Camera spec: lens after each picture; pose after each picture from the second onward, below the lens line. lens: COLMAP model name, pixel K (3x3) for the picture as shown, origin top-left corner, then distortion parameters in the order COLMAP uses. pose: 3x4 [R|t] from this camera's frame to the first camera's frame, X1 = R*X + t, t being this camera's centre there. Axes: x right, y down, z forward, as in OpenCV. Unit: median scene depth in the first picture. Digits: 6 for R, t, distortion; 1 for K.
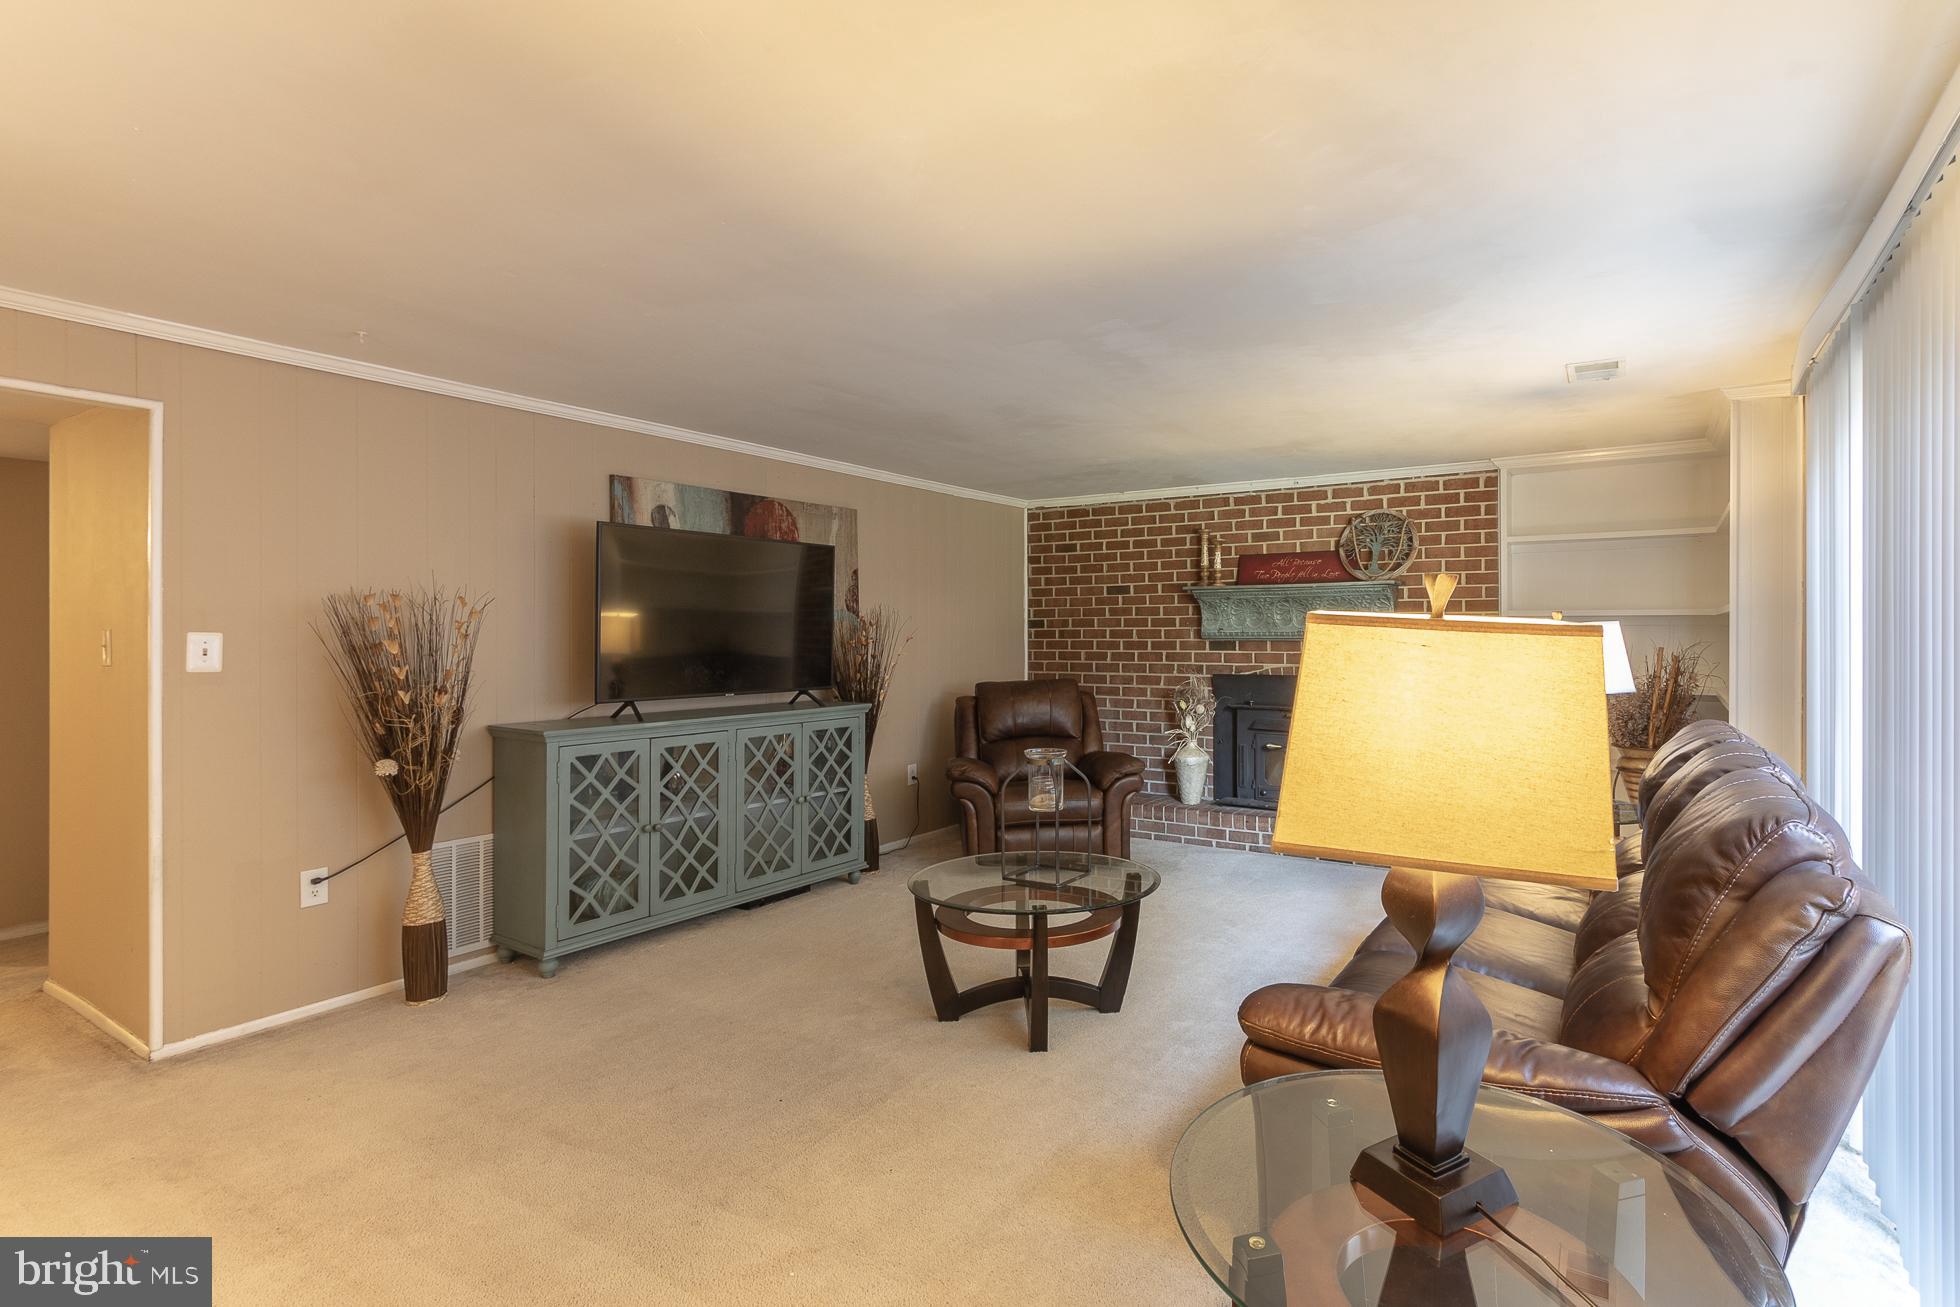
lens RADIAL K [[986.5, 0, 1096.3], [0, 986.5, 625.7], [0, 0, 1]] dist [0.001245, 0.001497]
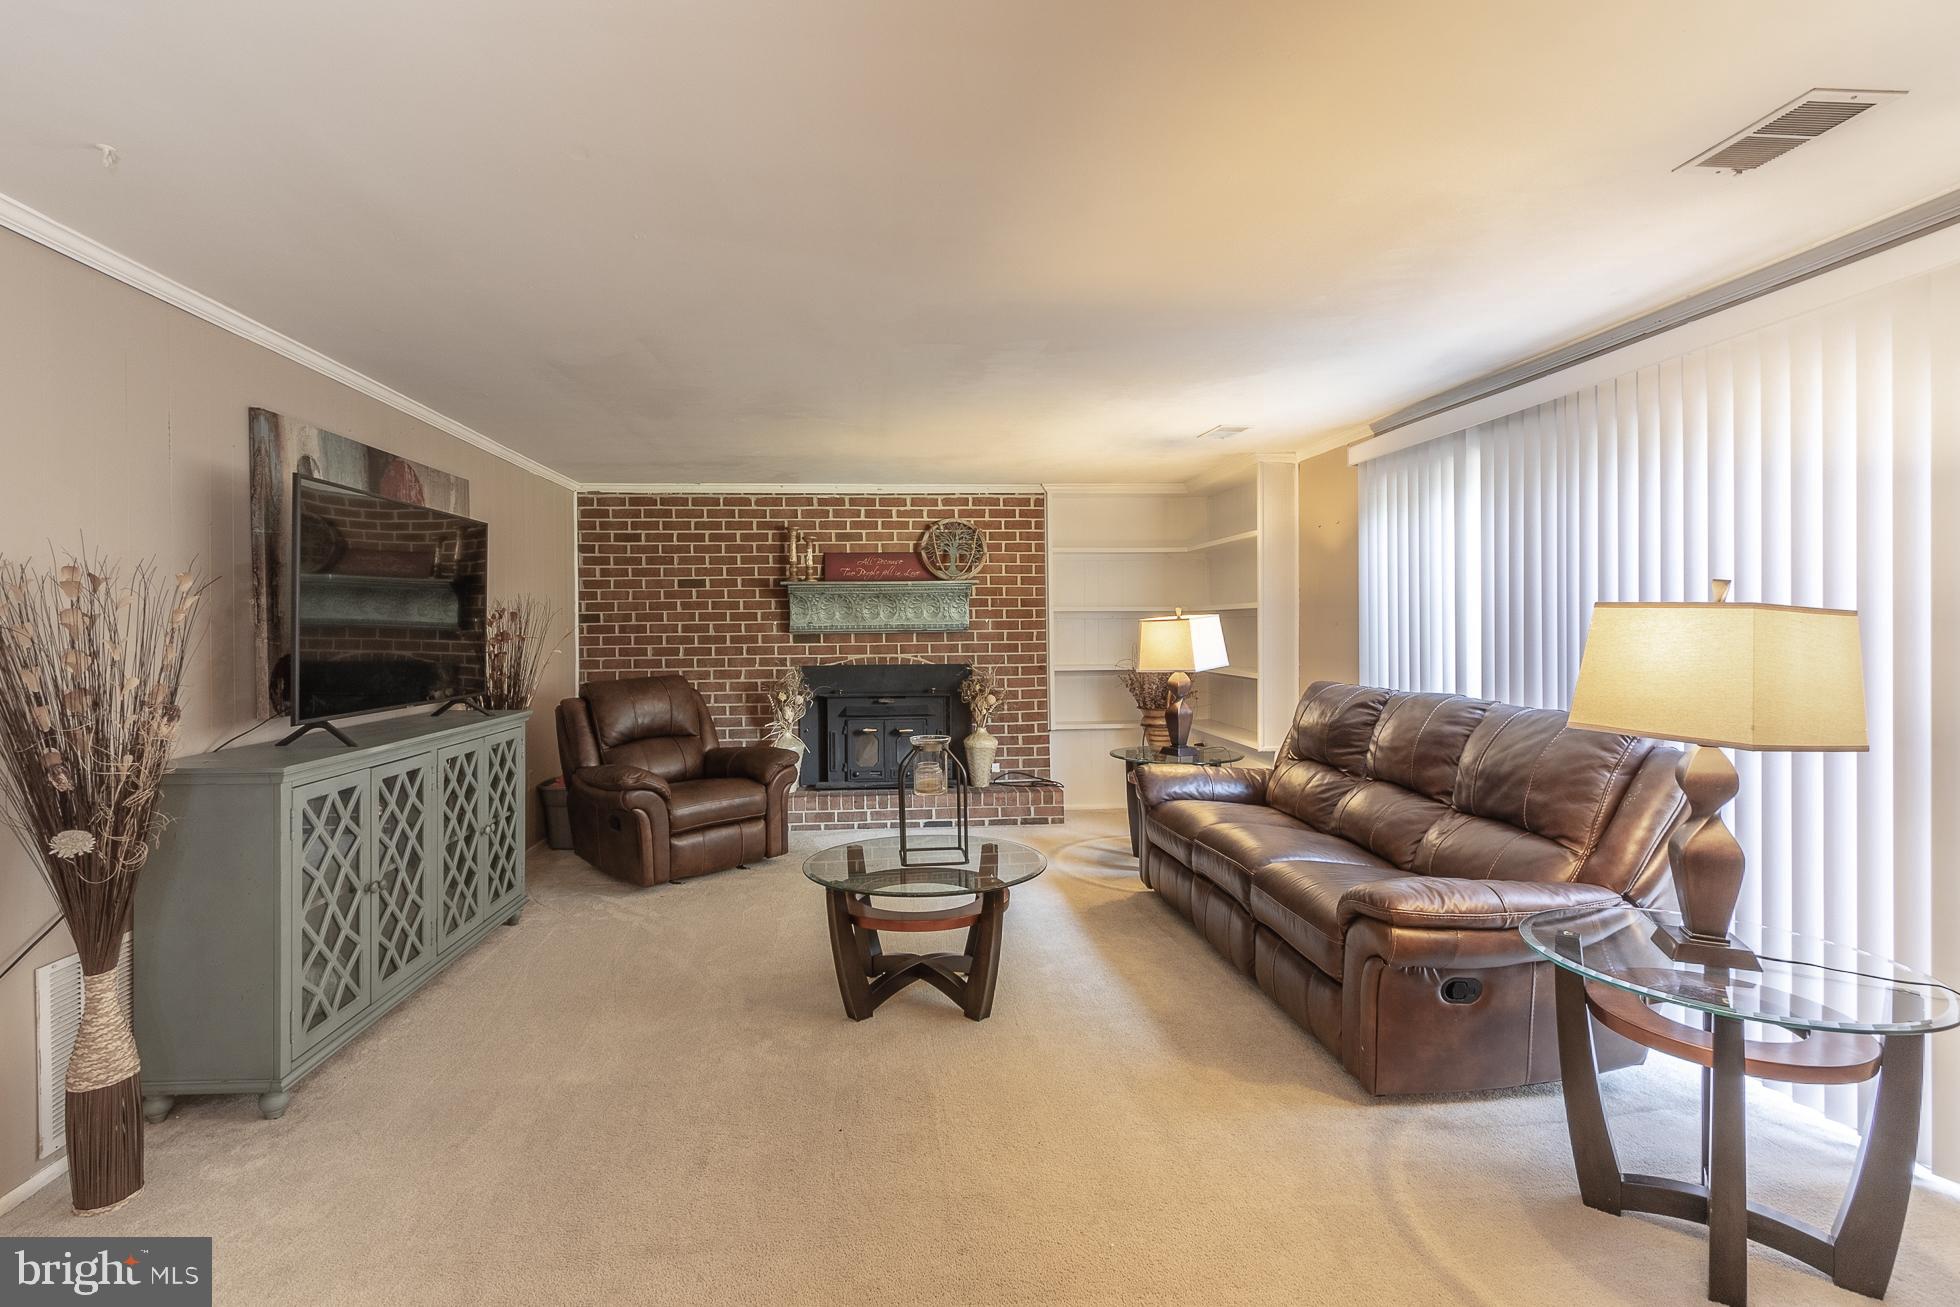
lens RADIAL K [[932.4, 0, 978.0], [0, 932.4, 624.1], [0, 0, 1]] dist [0.001158, 0.002389]
pose [[0.805319, -0.004057, 0.592828, -0.402814], [0.003013, 0.999992, 0.002751, 0.003258], [-0.592834, -0.000430, 0.805324, 0.122348]]
